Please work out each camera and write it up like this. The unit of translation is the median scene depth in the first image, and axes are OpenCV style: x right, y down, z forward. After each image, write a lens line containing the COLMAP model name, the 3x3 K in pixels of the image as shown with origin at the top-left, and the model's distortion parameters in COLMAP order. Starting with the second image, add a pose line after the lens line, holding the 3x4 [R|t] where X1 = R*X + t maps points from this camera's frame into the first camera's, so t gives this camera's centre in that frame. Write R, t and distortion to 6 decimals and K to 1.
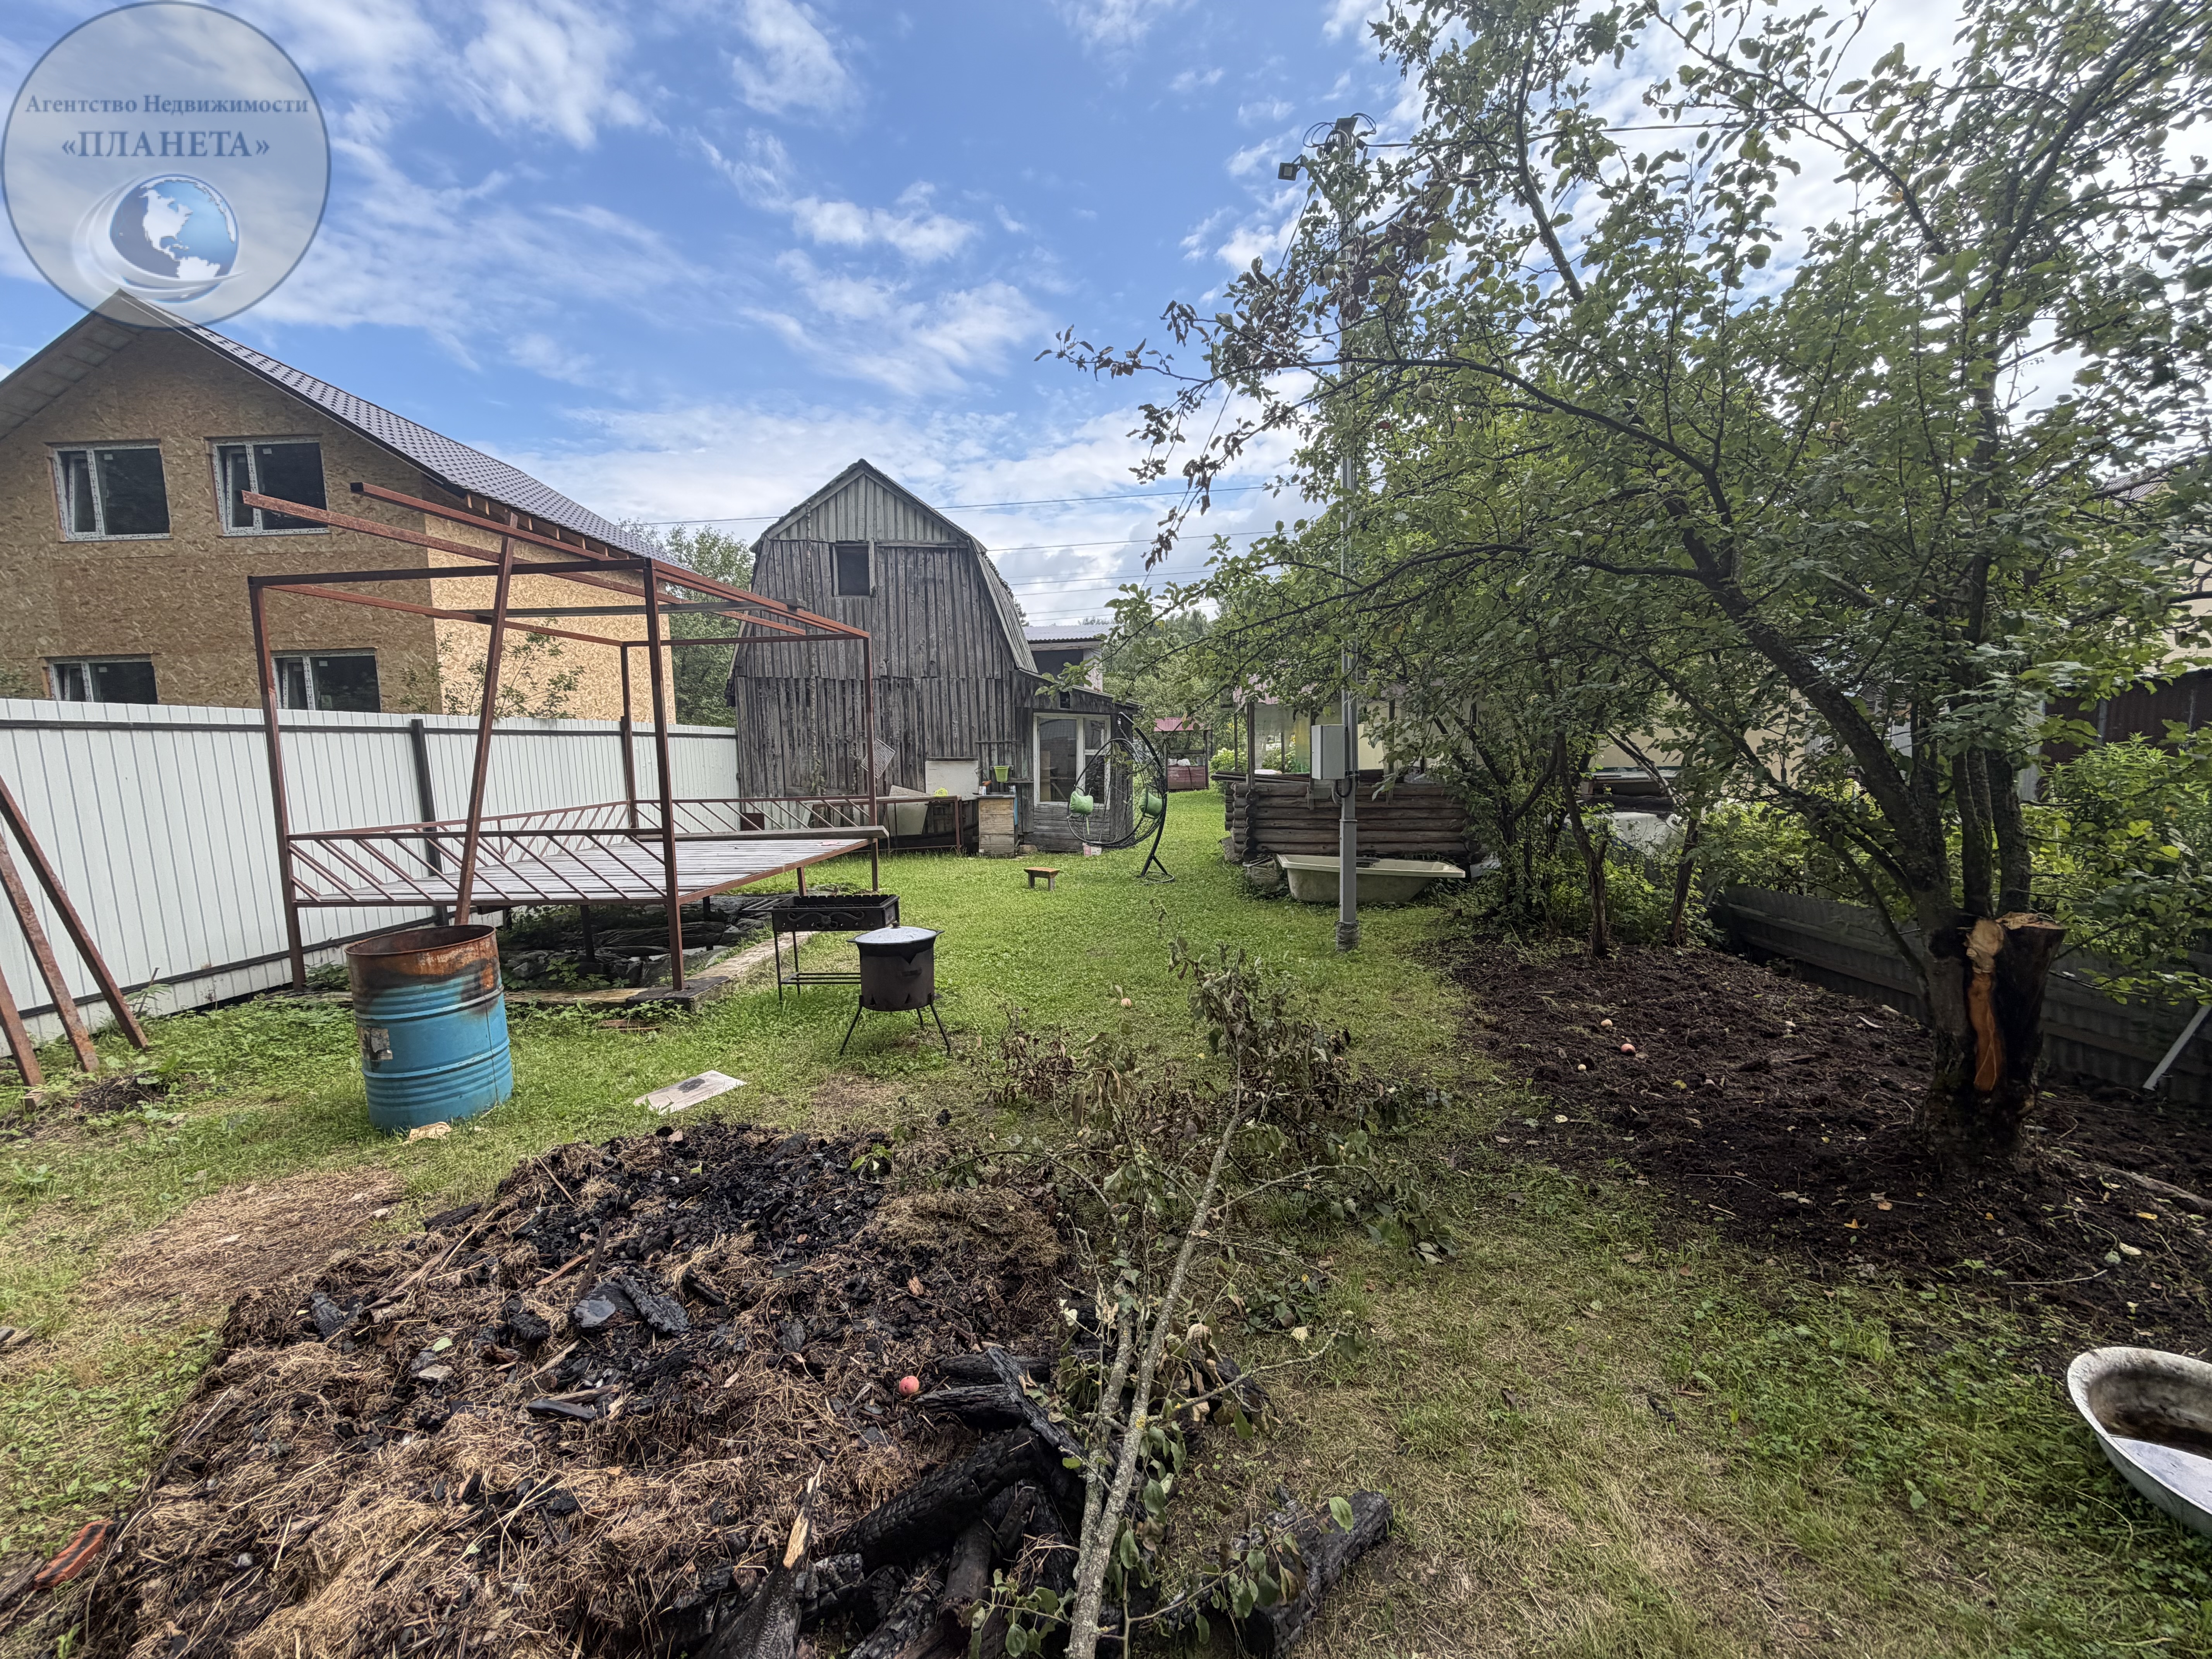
lens RADIAL K [[882.2, 0, 1098.6], [0, 882.2, 831.1], [0, 0, 1]] dist [-0.000677, 0.000224]
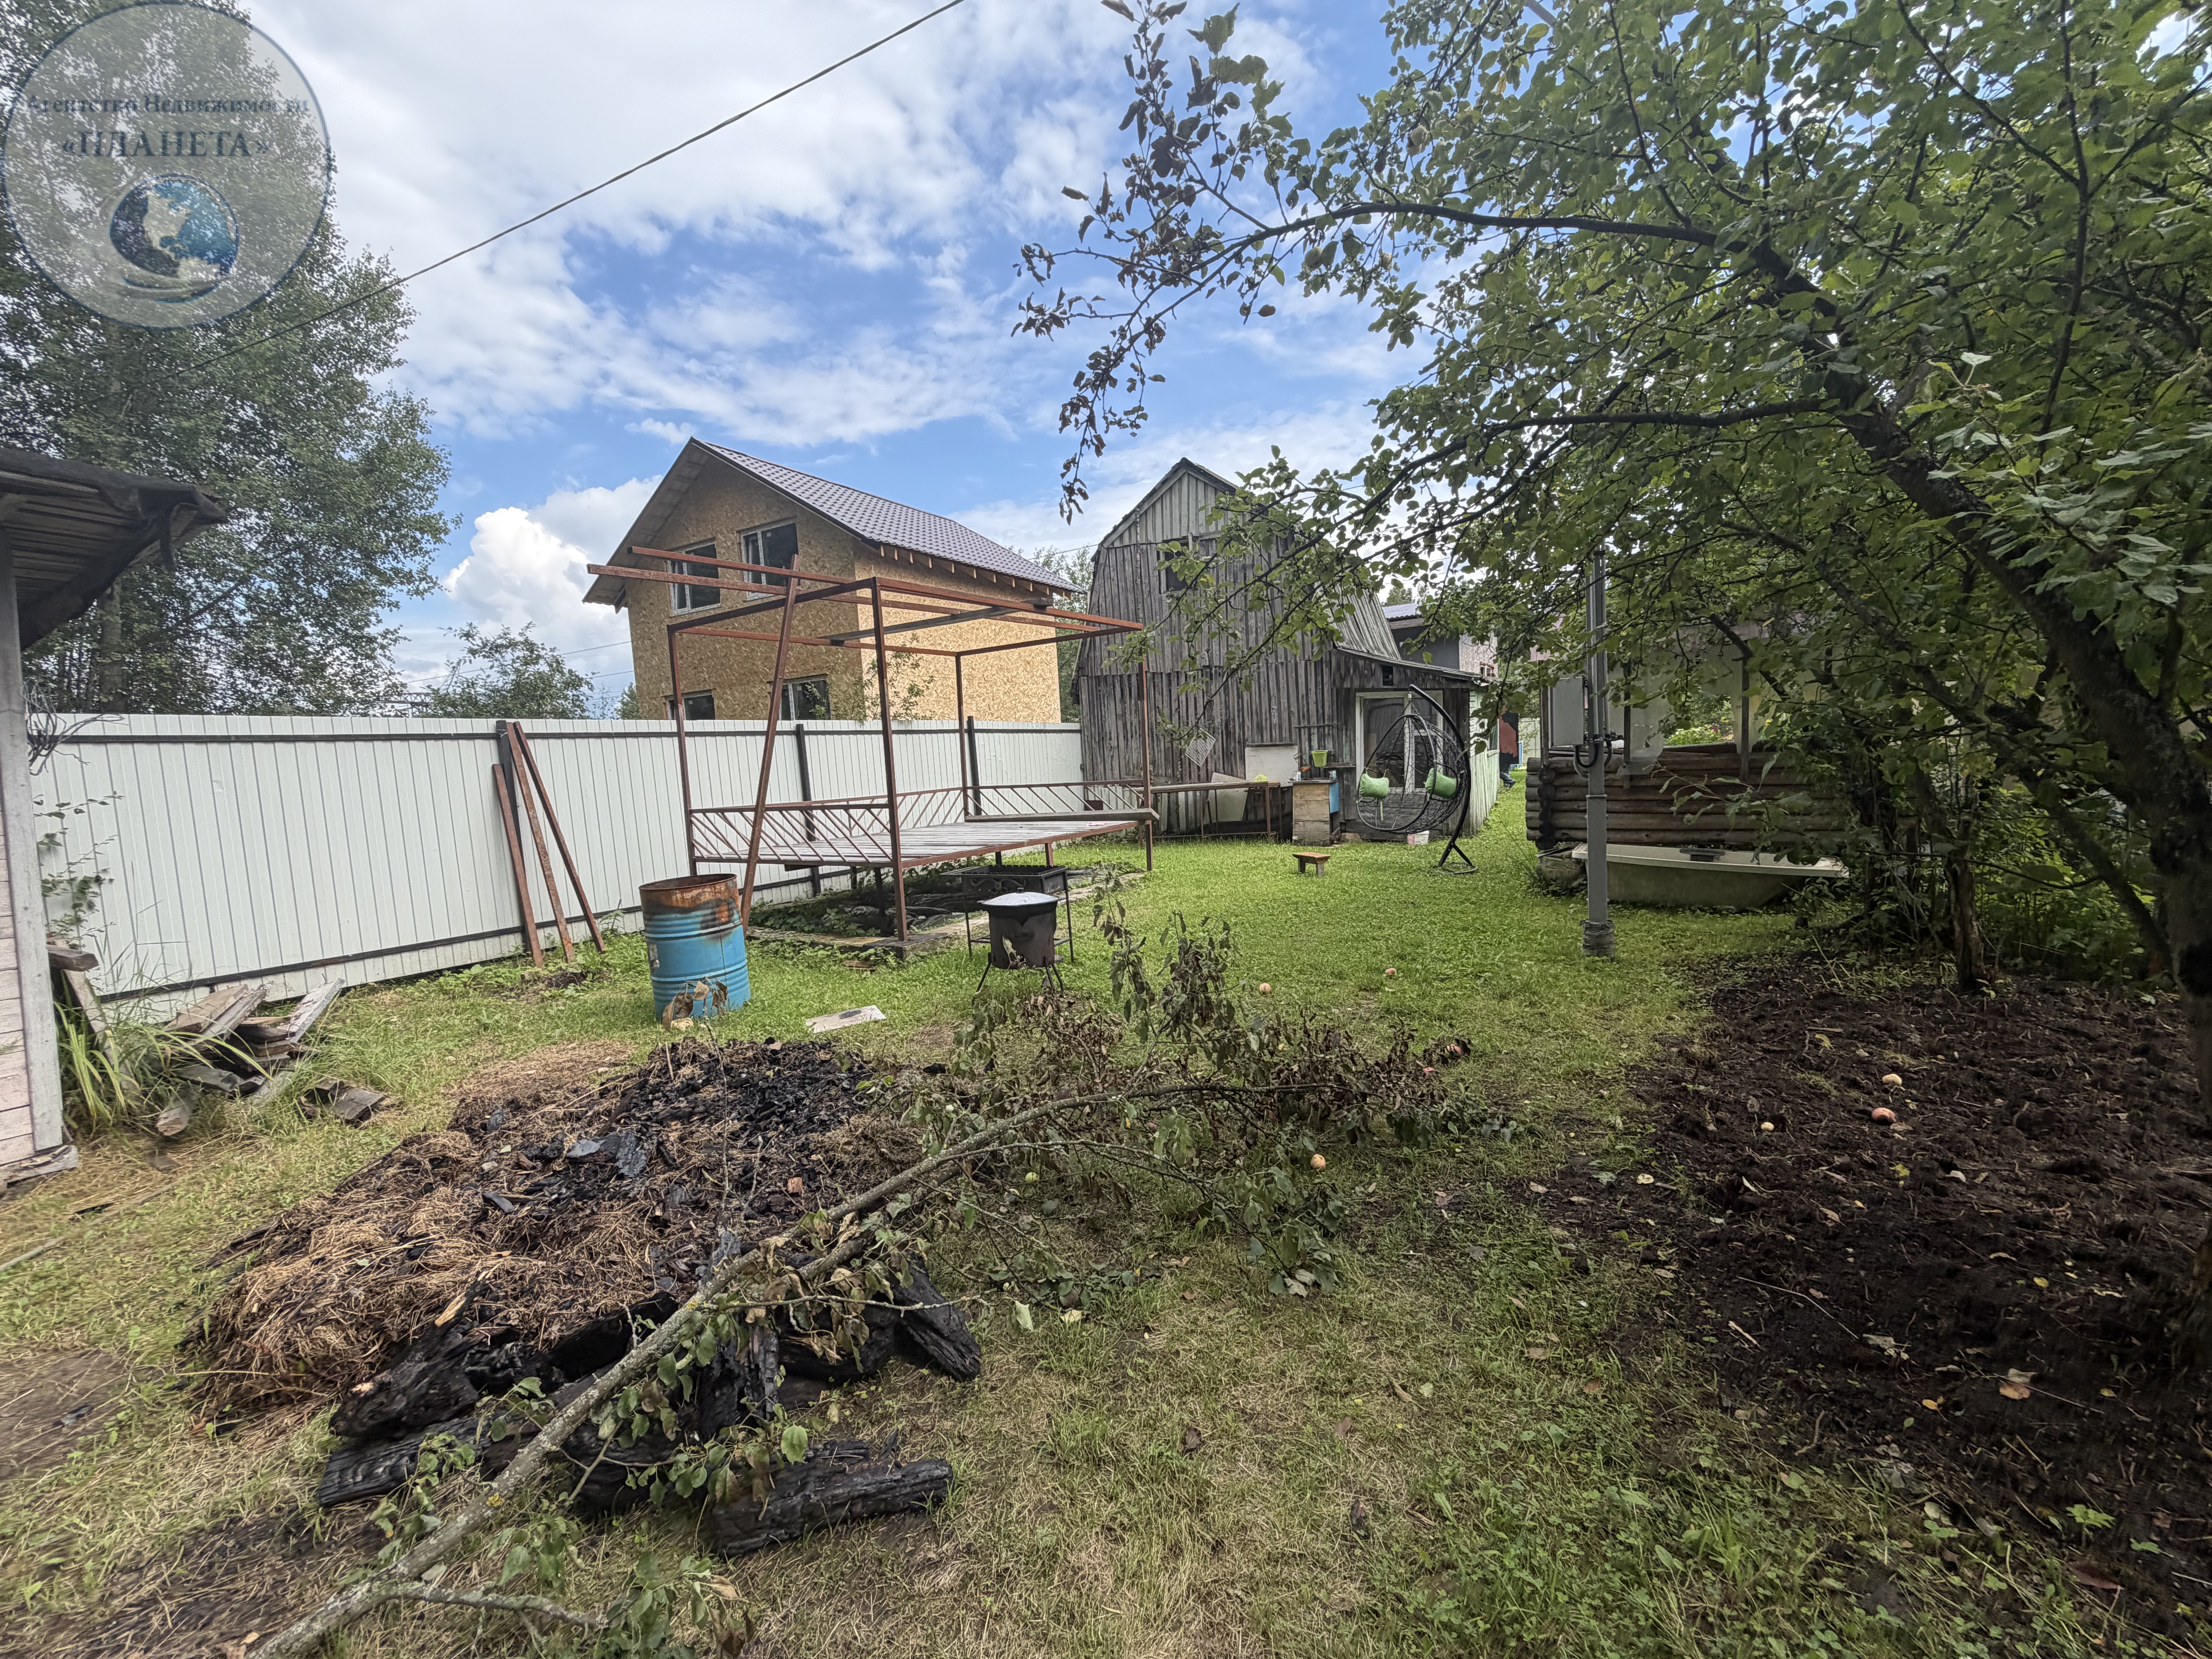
lens RADIAL K [[882.2, 0, 1098.6], [0, 882.2, 831.1], [0, 0, 1]] dist [-0.000677, 0.000224]
pose [[0.880171, 0.012707, -0.474486, 0.212587], [-0.010367, 0.999918, 0.007547, 0.015031], [0.474543, -0.001724, 0.880231, 0.059278]]
